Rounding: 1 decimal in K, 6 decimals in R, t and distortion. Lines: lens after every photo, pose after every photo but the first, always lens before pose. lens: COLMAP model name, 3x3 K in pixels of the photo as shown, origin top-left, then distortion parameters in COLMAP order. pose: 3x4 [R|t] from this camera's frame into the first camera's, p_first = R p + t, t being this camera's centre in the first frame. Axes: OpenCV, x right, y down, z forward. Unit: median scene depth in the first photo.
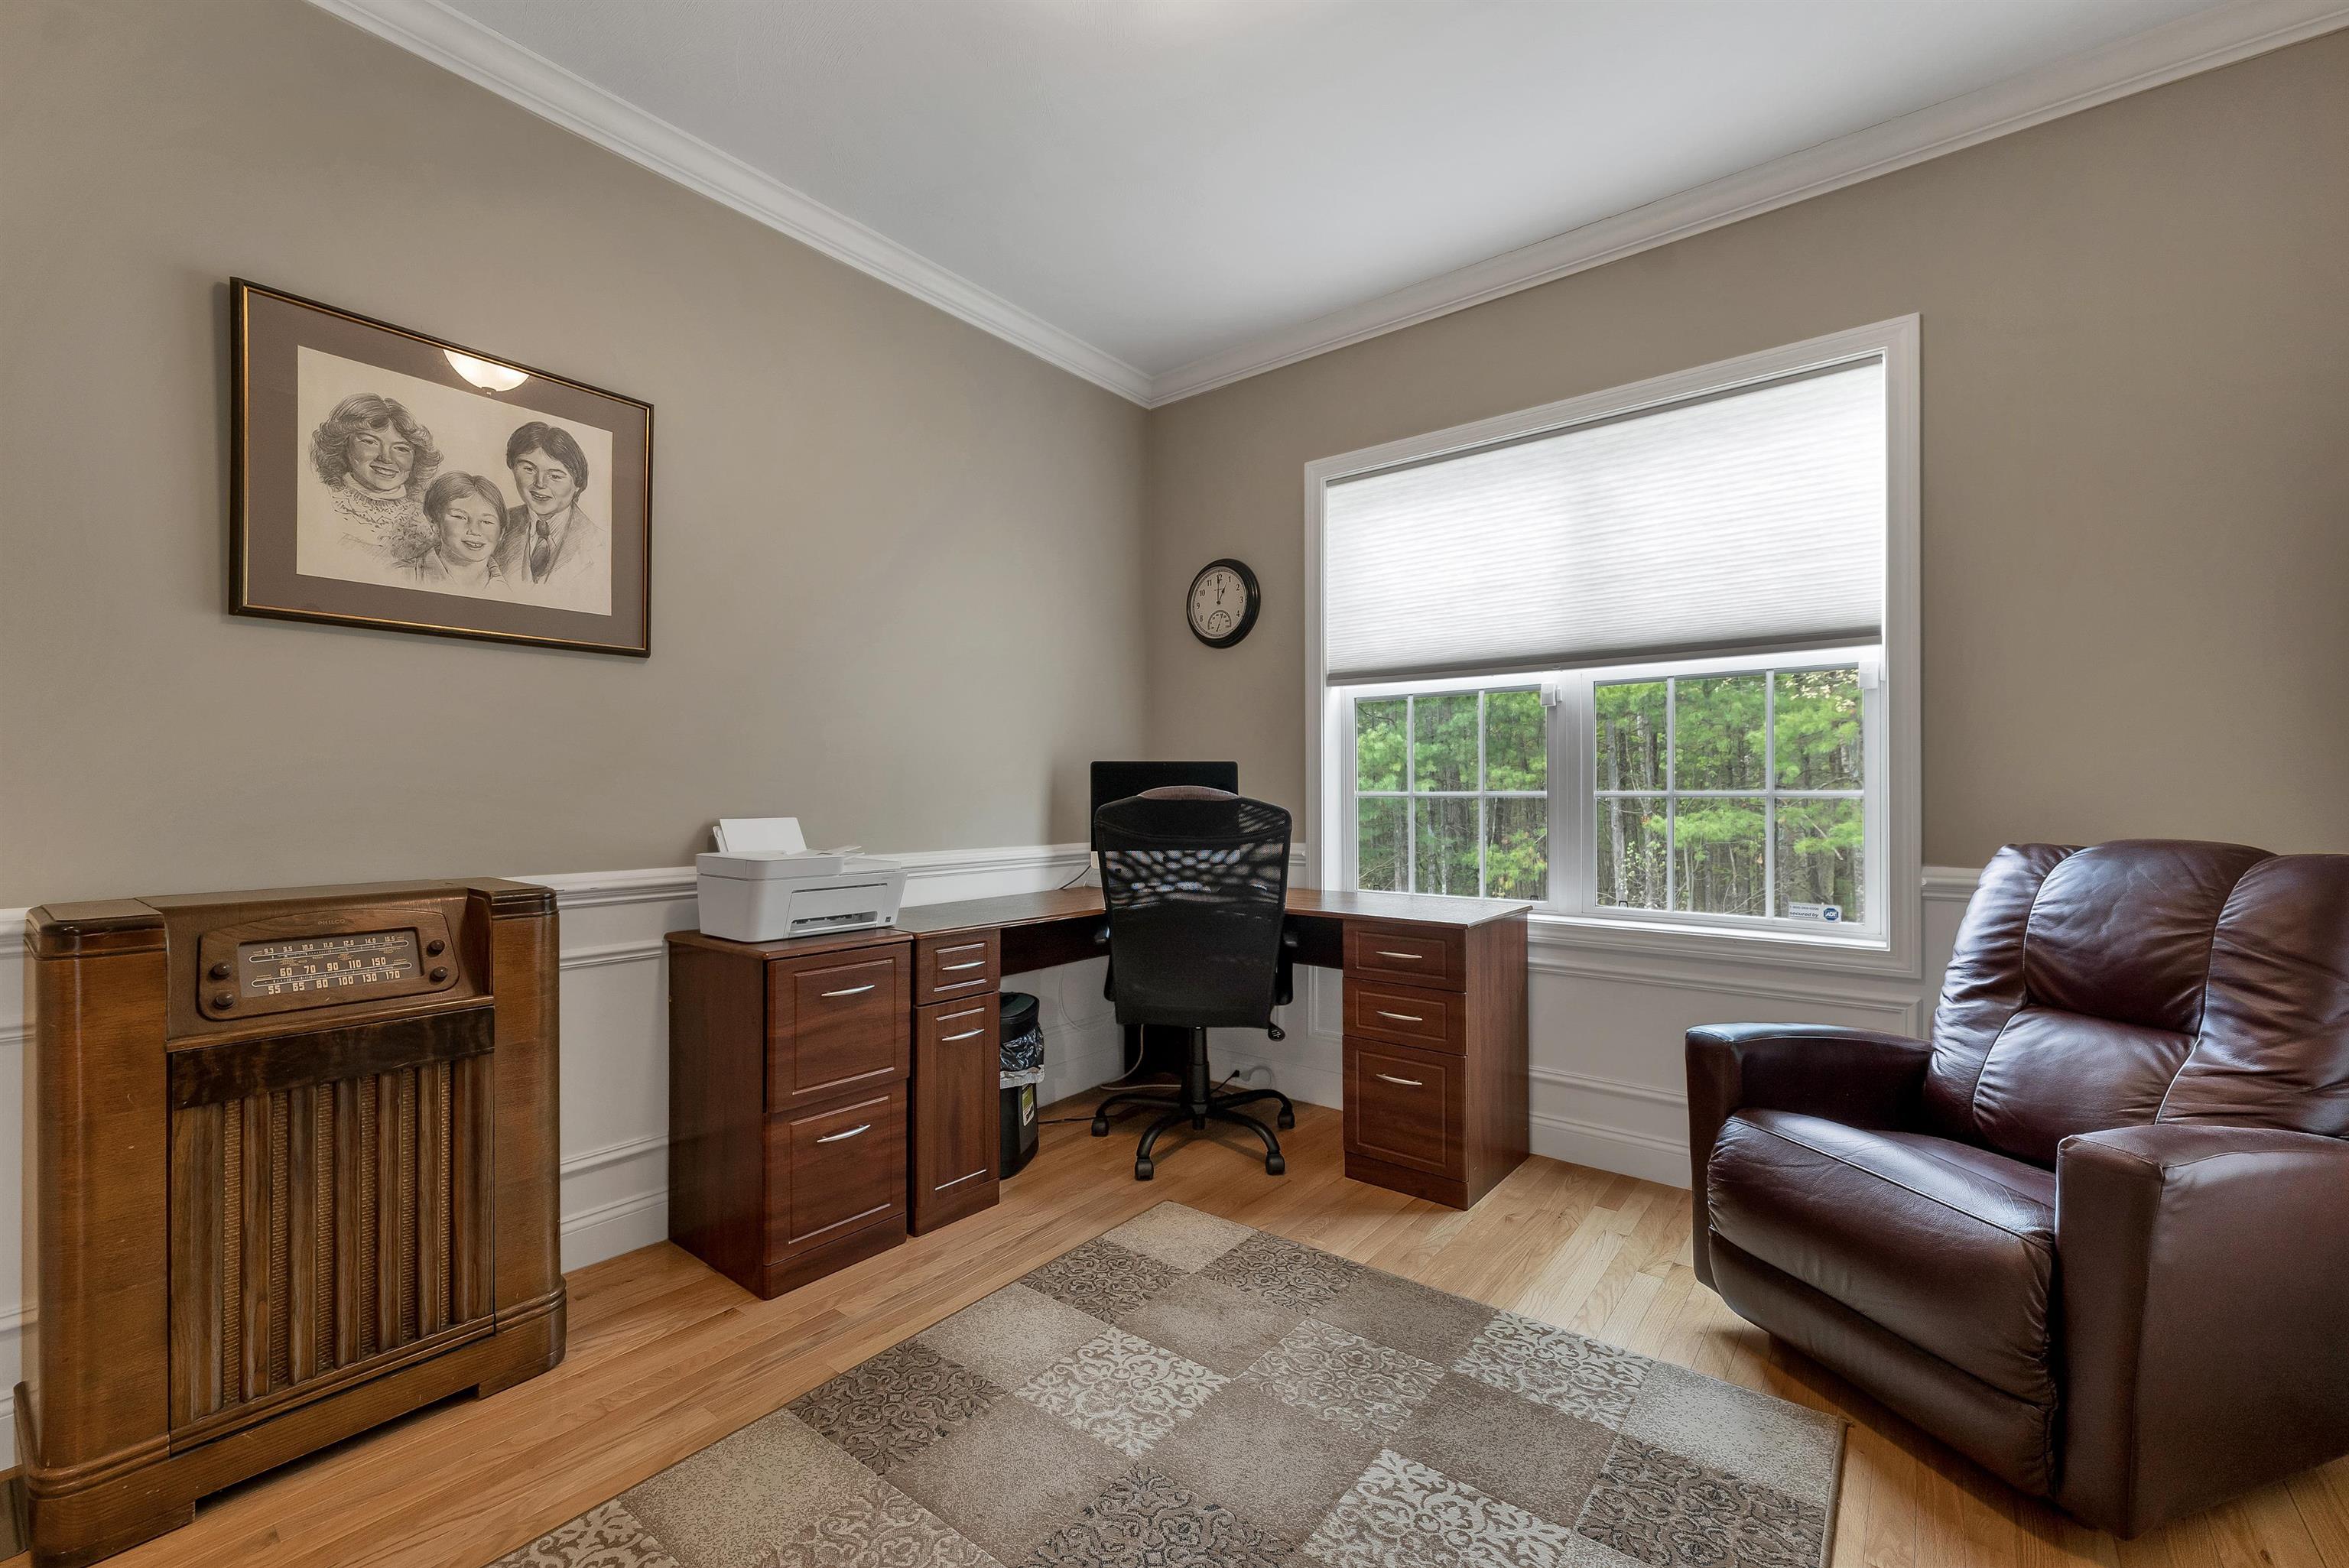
lens RADIAL K [[967.5, 0, 1179.4], [0, 967.5, 792.3], [0, 0, 1]] dist [-0.000219, 0.000053]
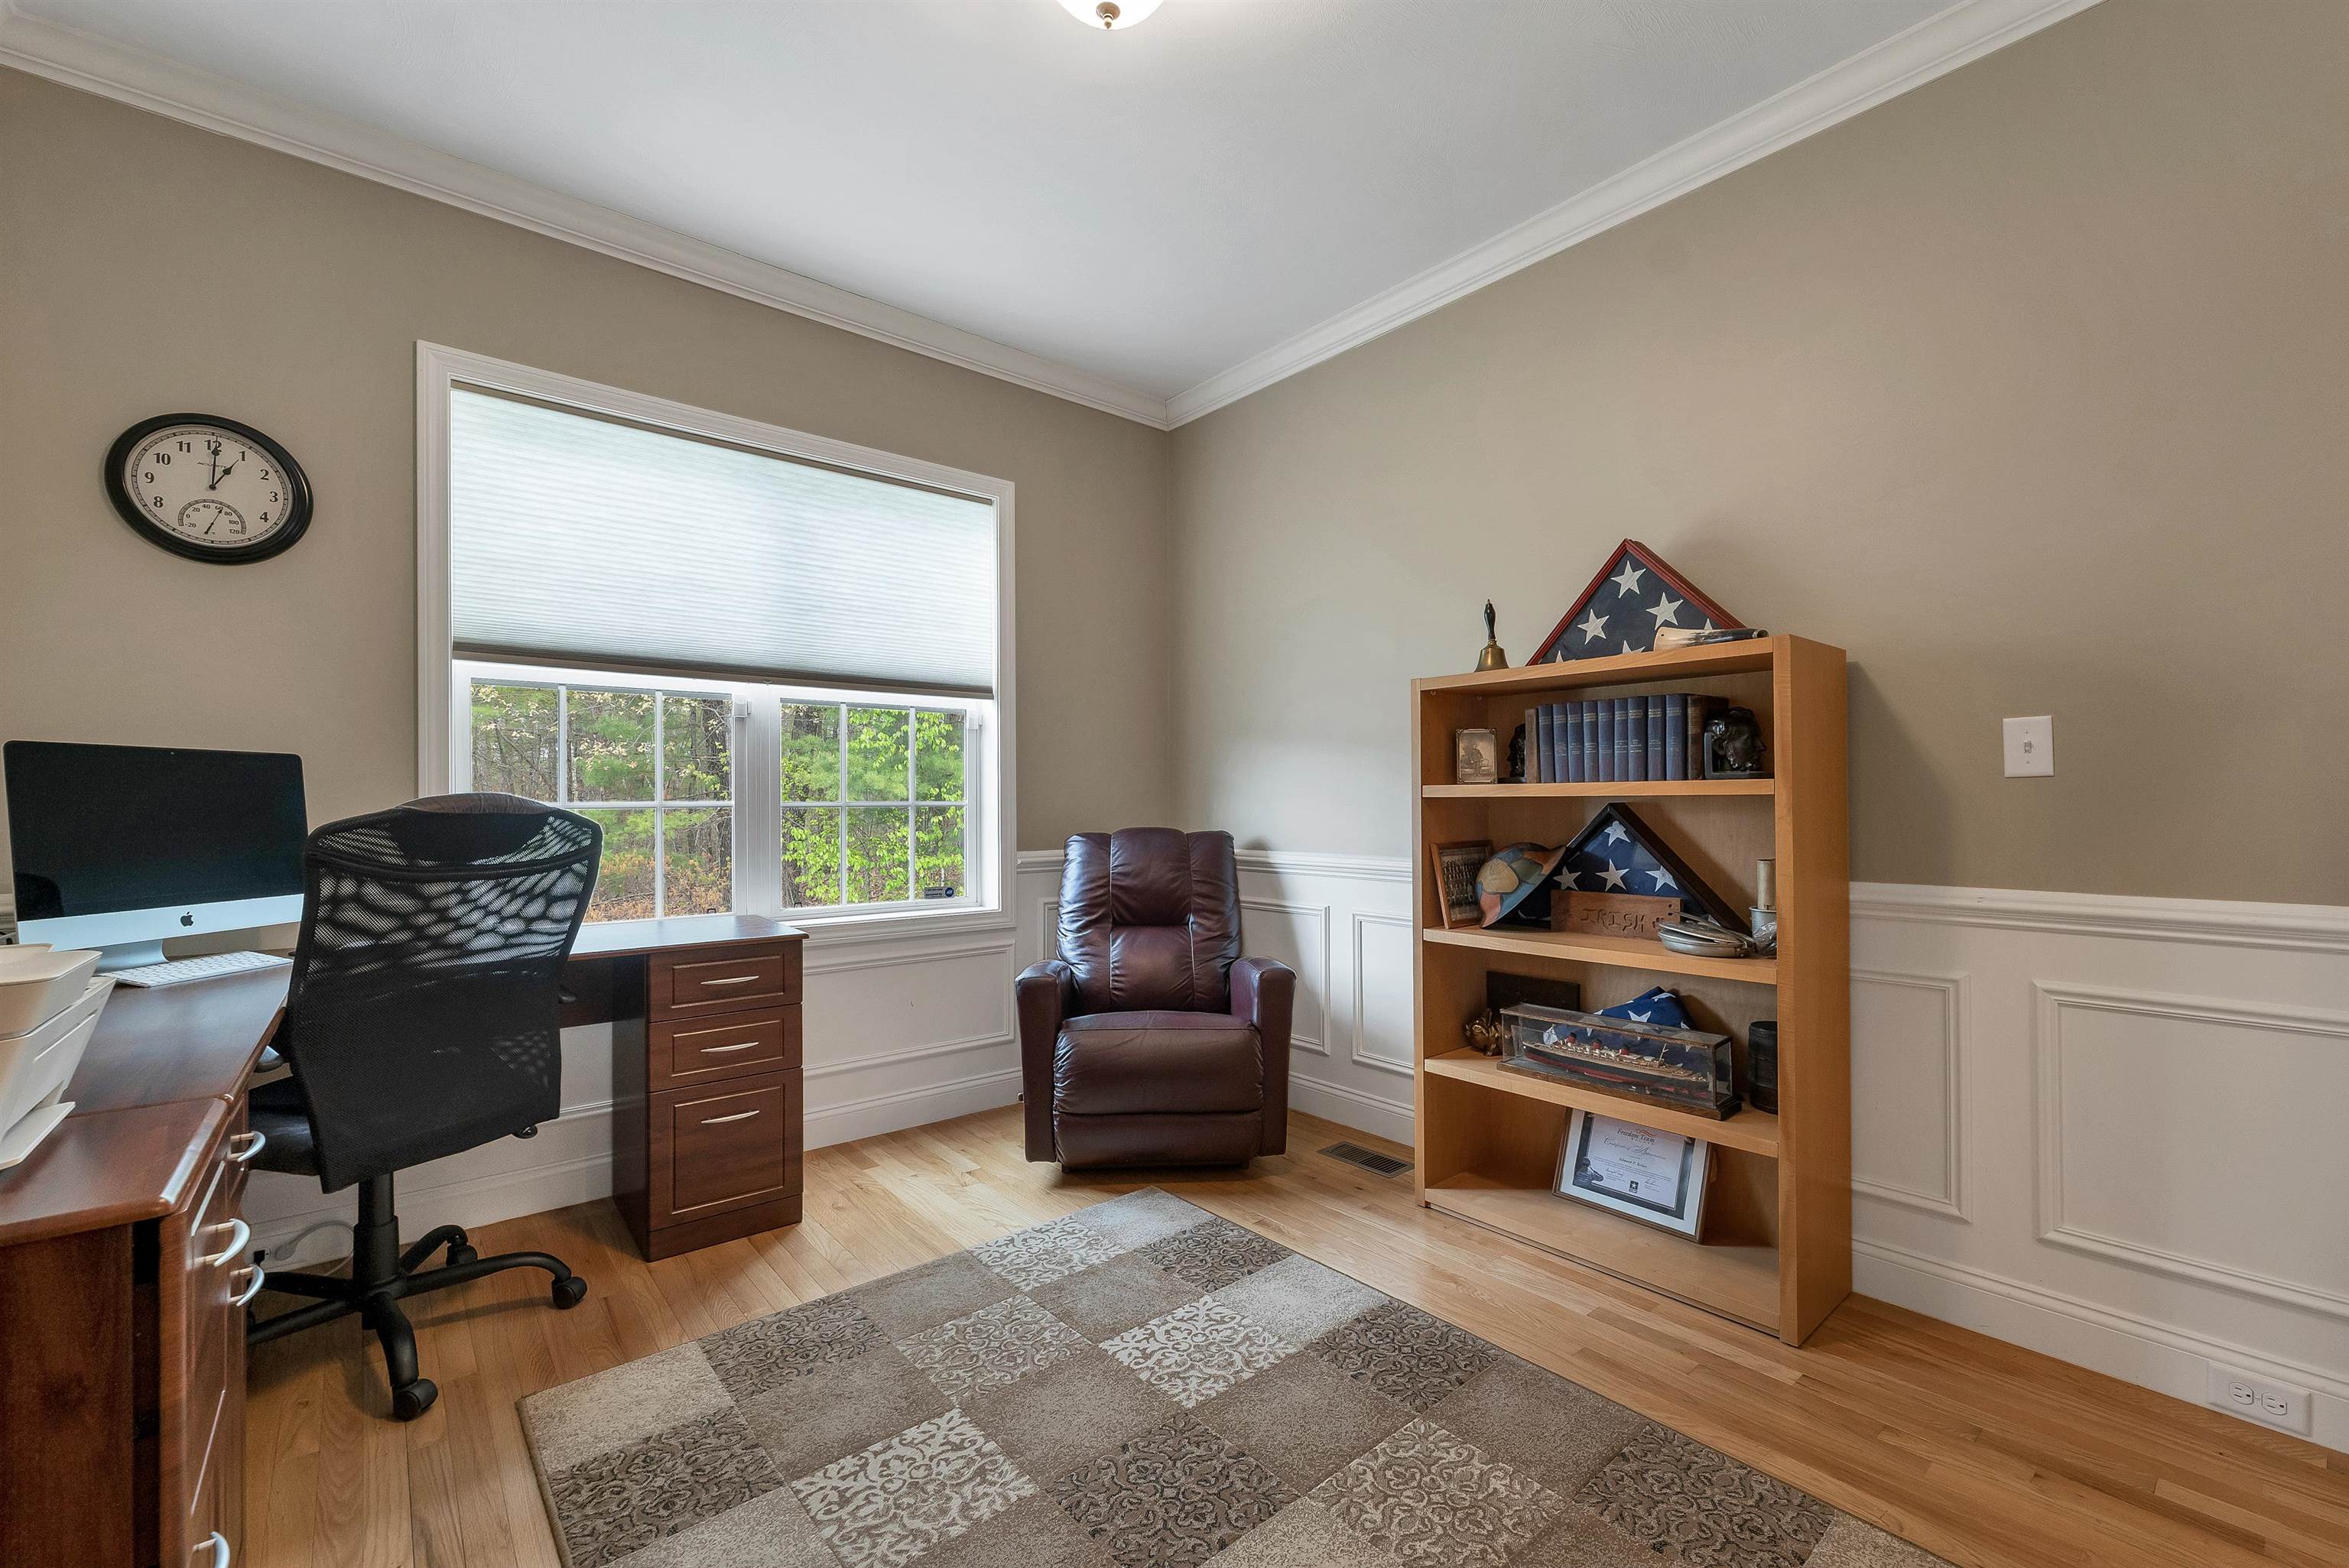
lens RADIAL K [[967.5, 0, 1179.4], [0, 967.5, 792.3], [0, 0, 1]] dist [-0.000219, 0.000053]
pose [[0.204202, 0.012095, 0.978854, -0.625816], [0.001299, 0.999919, -0.012626, 0.003259], [-0.978928, 0.003849, 0.204170, 0.427225]]
